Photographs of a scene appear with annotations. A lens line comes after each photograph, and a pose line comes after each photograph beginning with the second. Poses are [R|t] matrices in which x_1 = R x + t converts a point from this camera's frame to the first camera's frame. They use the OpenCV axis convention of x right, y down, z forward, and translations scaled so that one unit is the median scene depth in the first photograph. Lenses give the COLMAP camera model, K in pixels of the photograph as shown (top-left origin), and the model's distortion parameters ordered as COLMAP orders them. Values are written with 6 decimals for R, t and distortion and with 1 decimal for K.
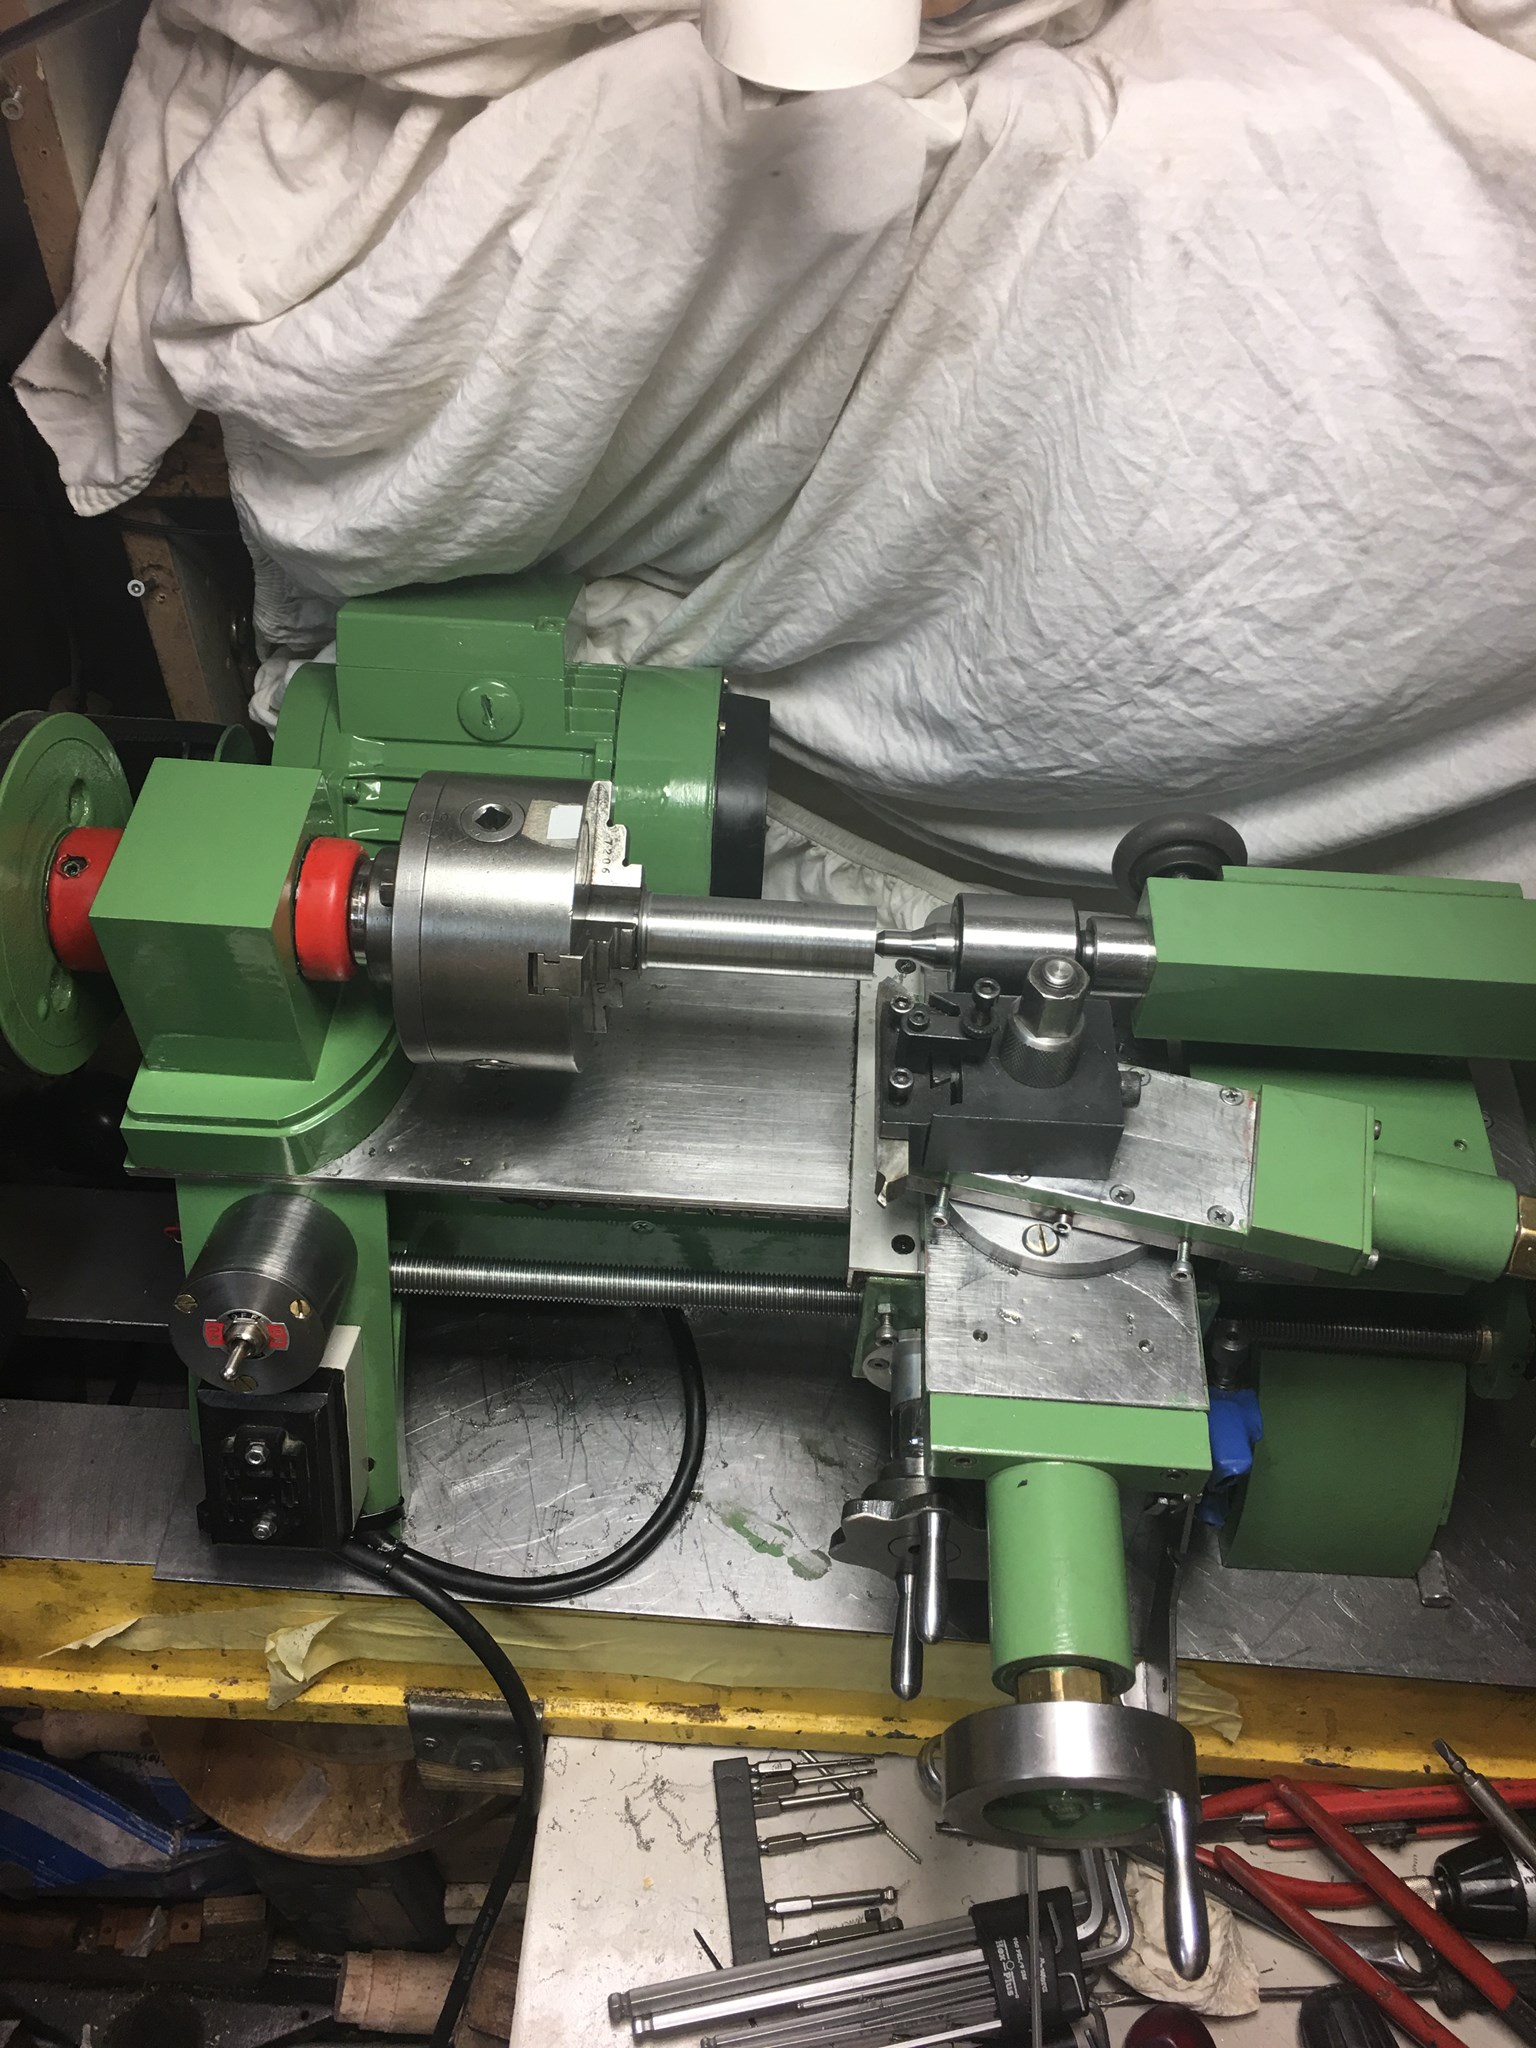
lens RADIAL K [[1752.6, 0, 775.5], [0, 1752.6, 974.8], [0, 0, 1]] dist [0.076686, -0.112800]
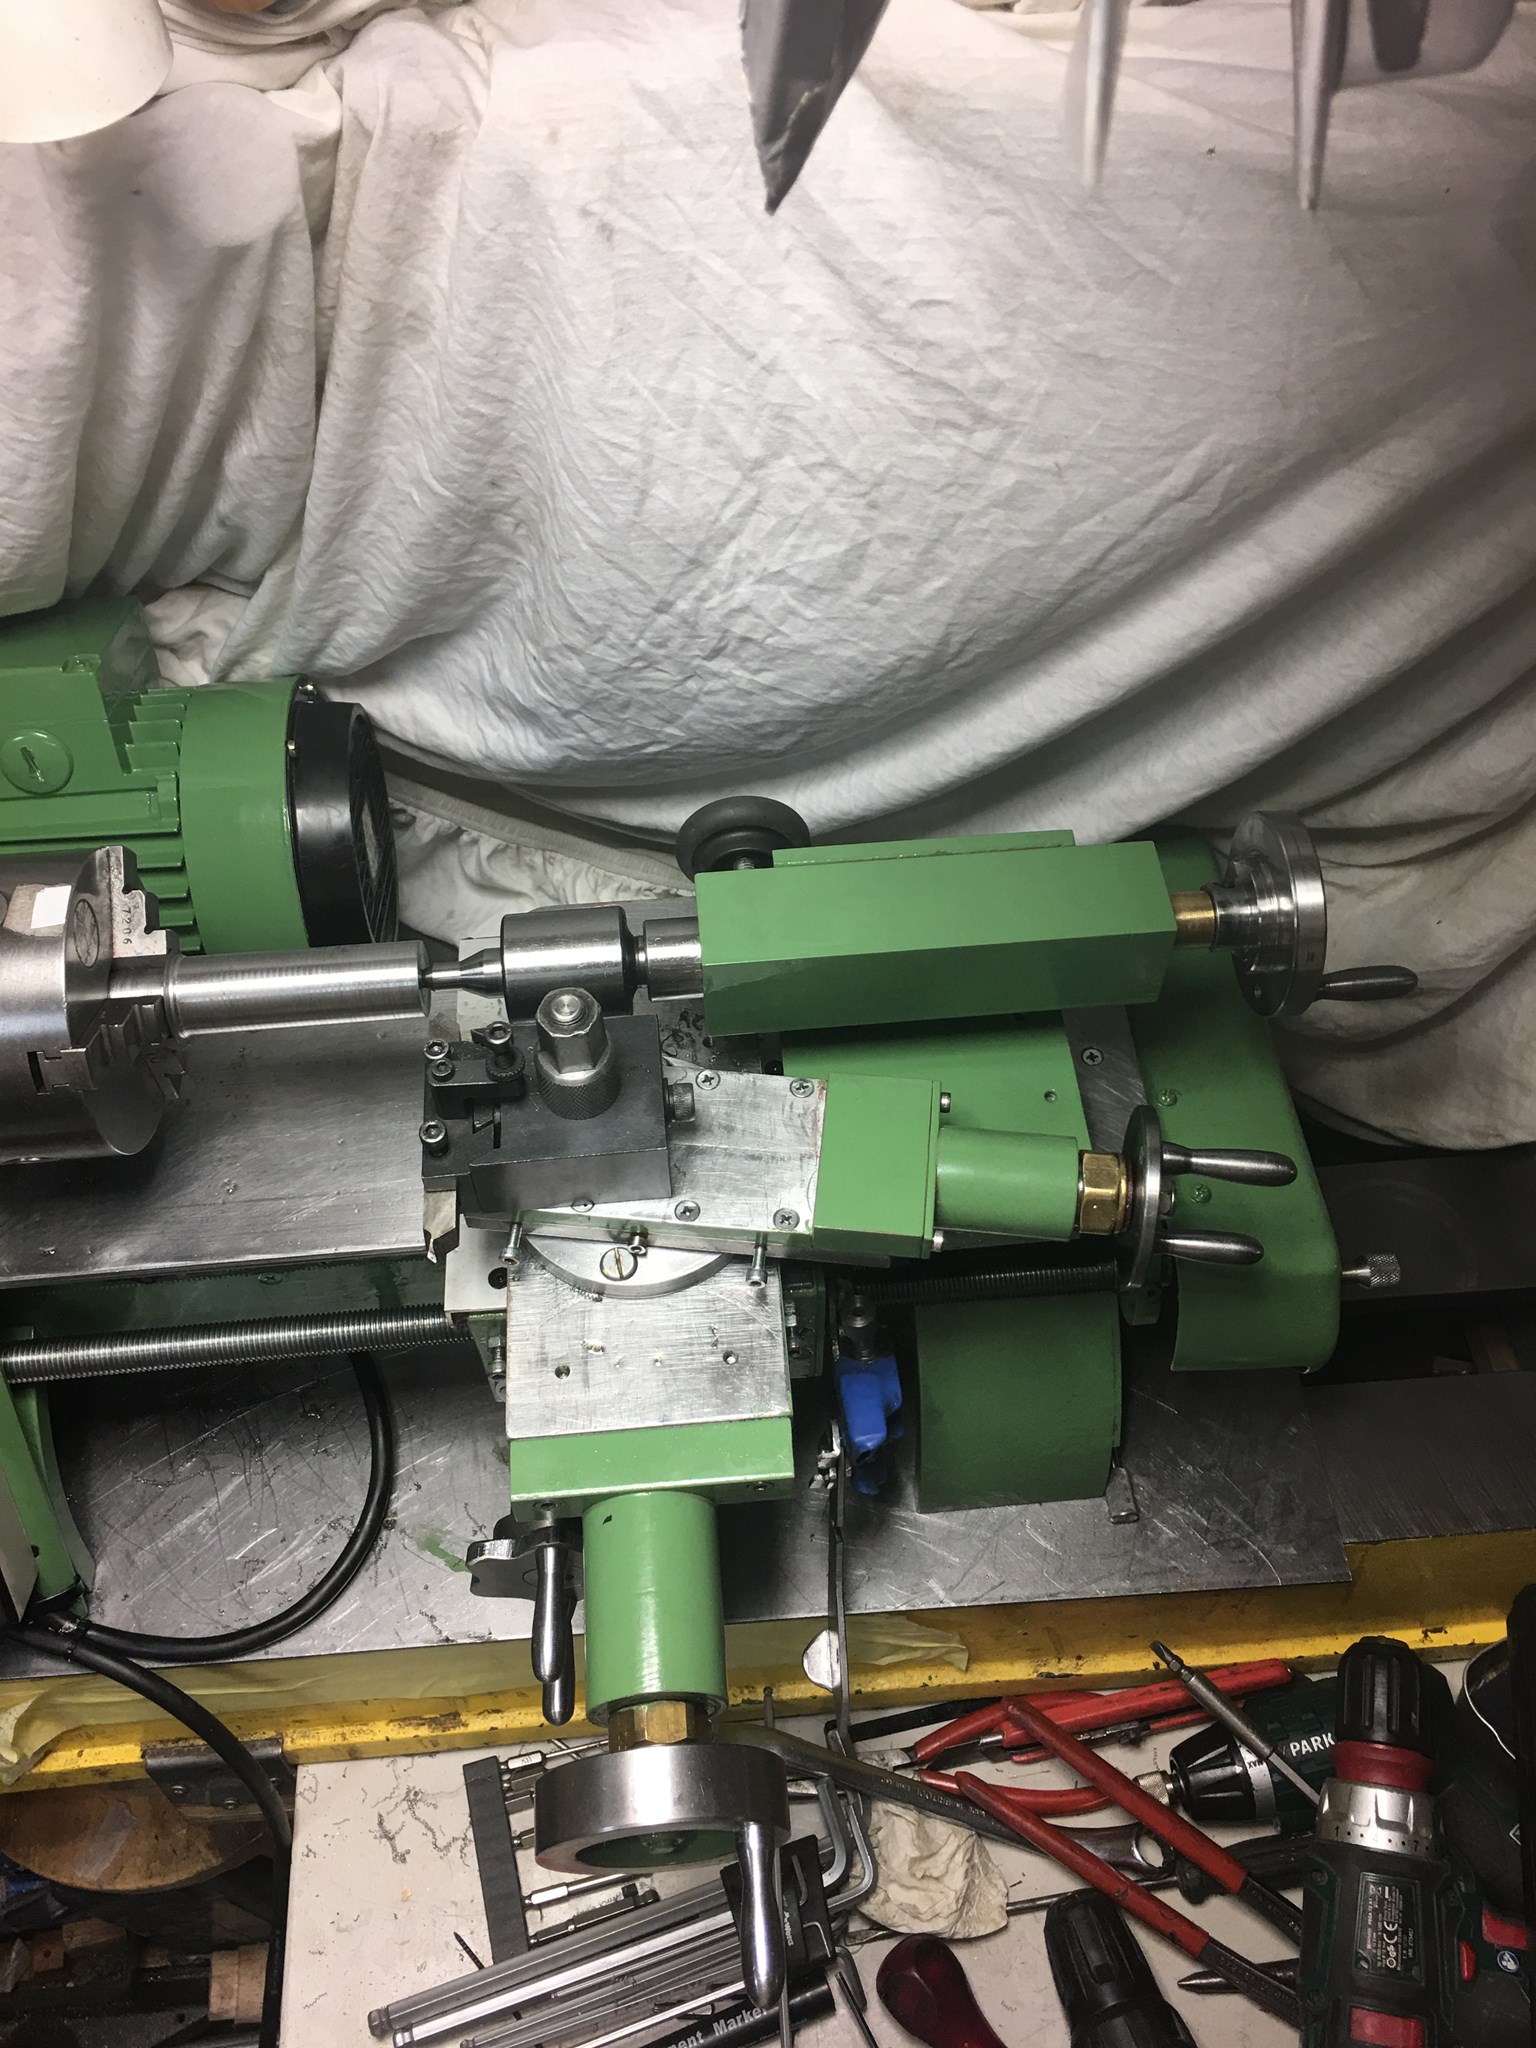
lens RADIAL K [[1757.6, 0, 775.7], [0, 1757.6, 989.9], [0, 0, 1]] dist [0.070165, -0.100628]
pose [[0.990139, -0.134096, 0.040526, 0.199078], [0.130410, 0.987986, 0.082930, -0.064069], [-0.051160, -0.076827, 0.995731, 0.026194]]
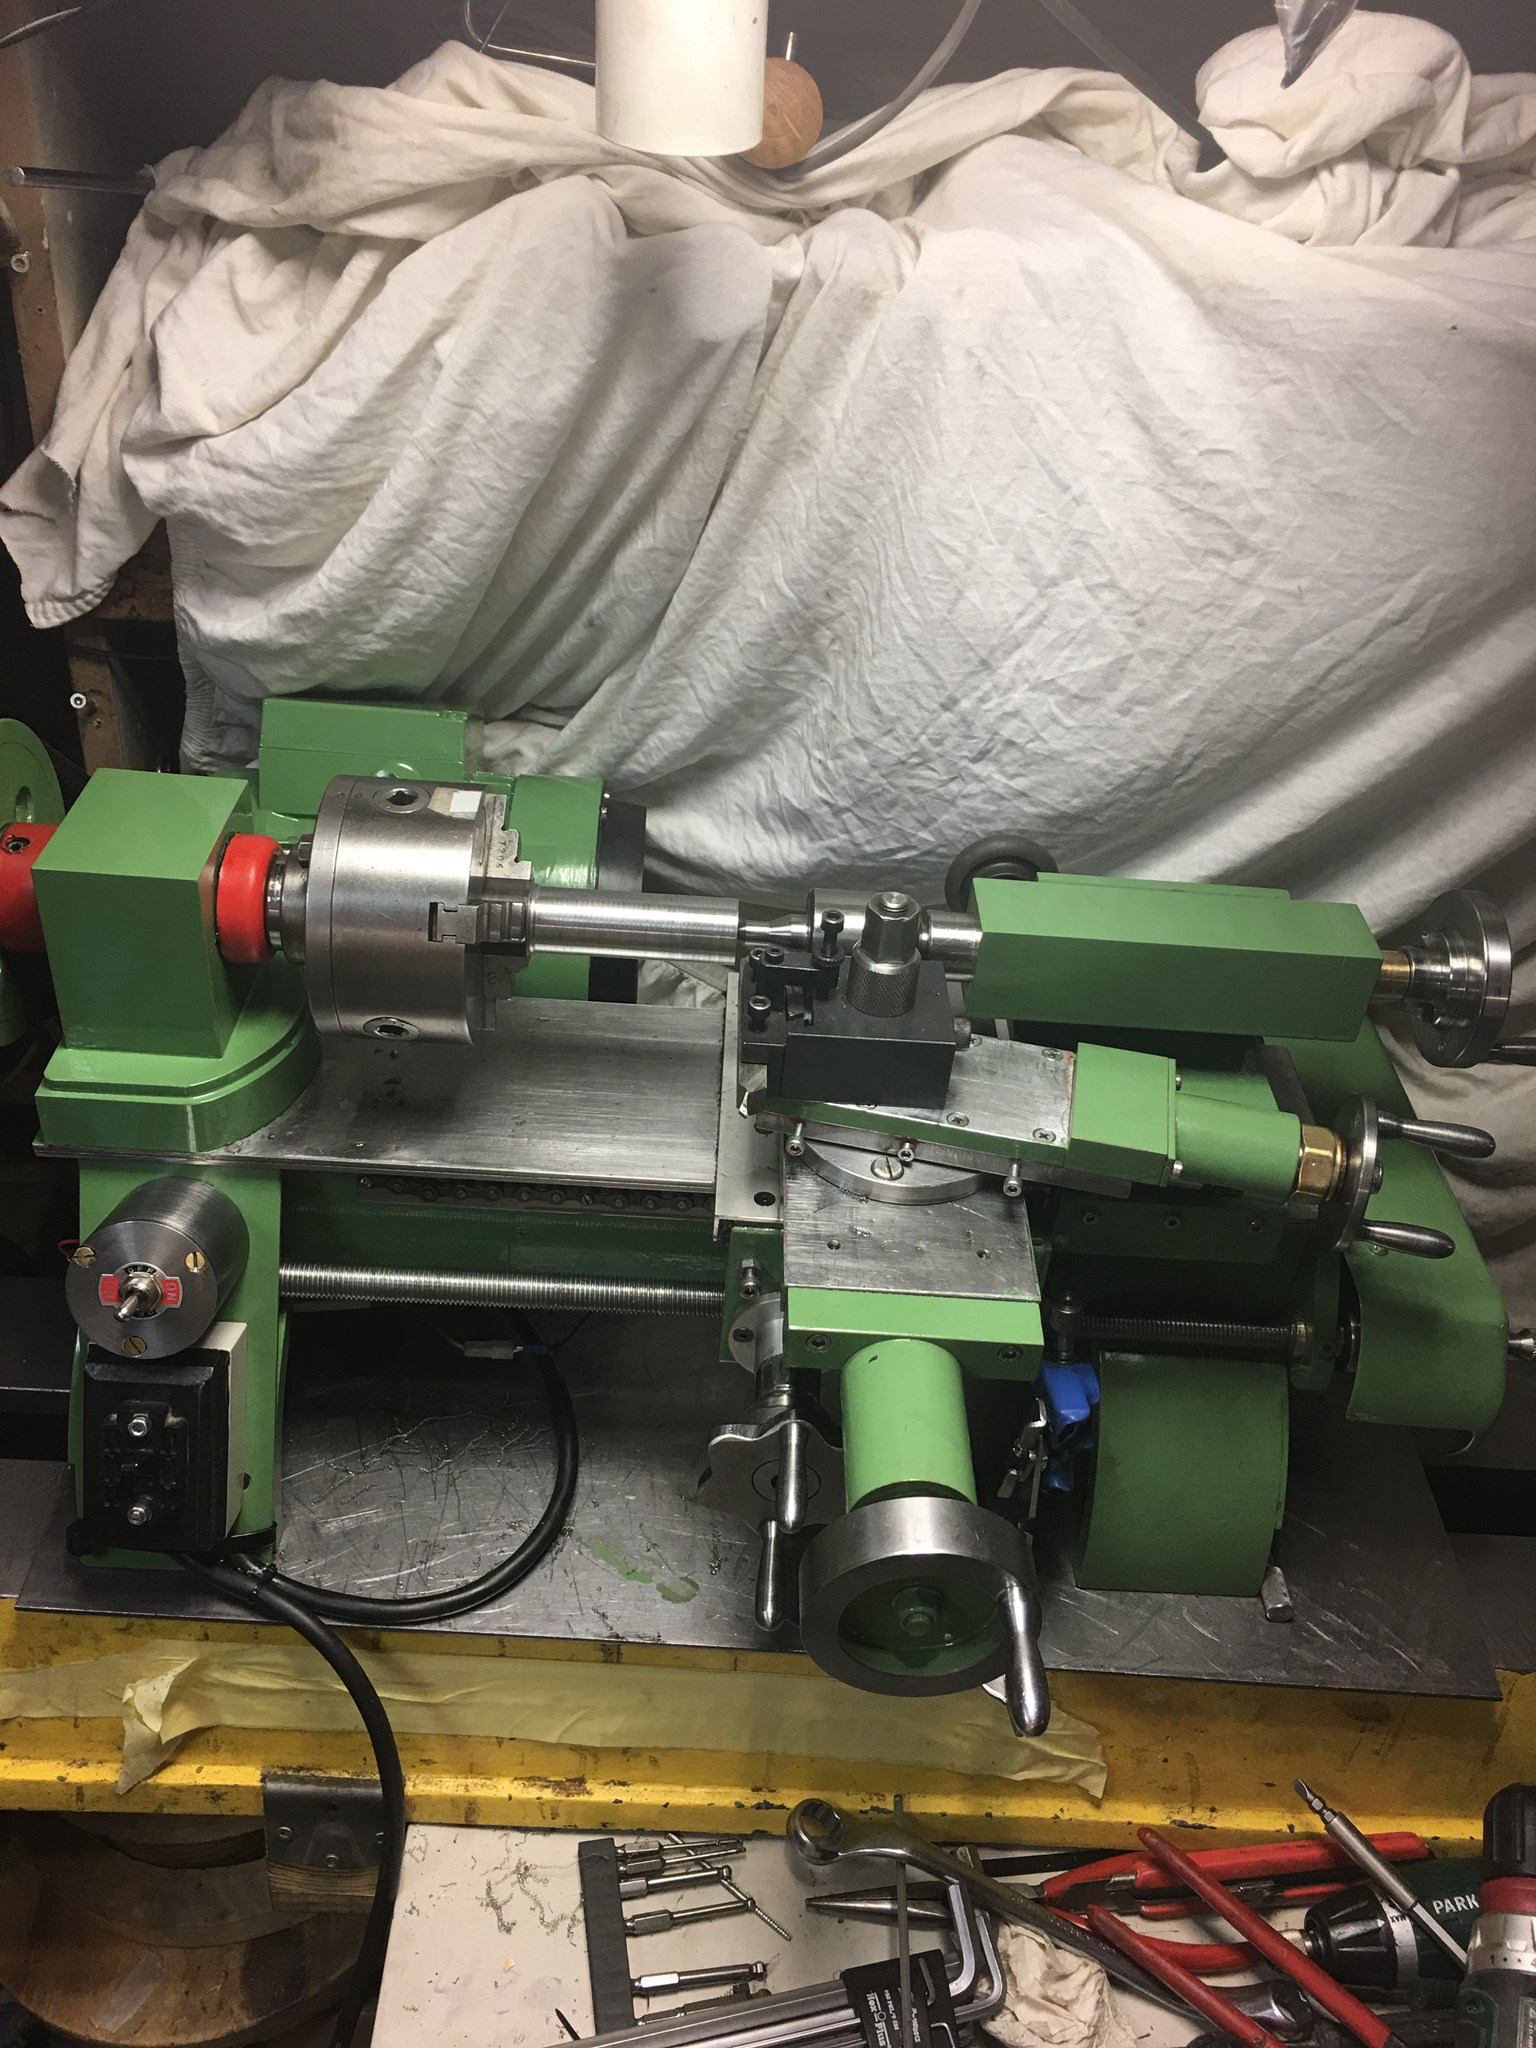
lens RADIAL K [[1757.6, 0, 775.7], [0, 1757.6, 989.9], [0, 0, 1]] dist [0.070165, -0.100628]
pose [[0.997583, 0.007104, 0.069125, 0.002876], [0.009650, 0.970959, -0.239053, 0.278724], [-0.068815, 0.239142, 0.968543, -0.087778]]
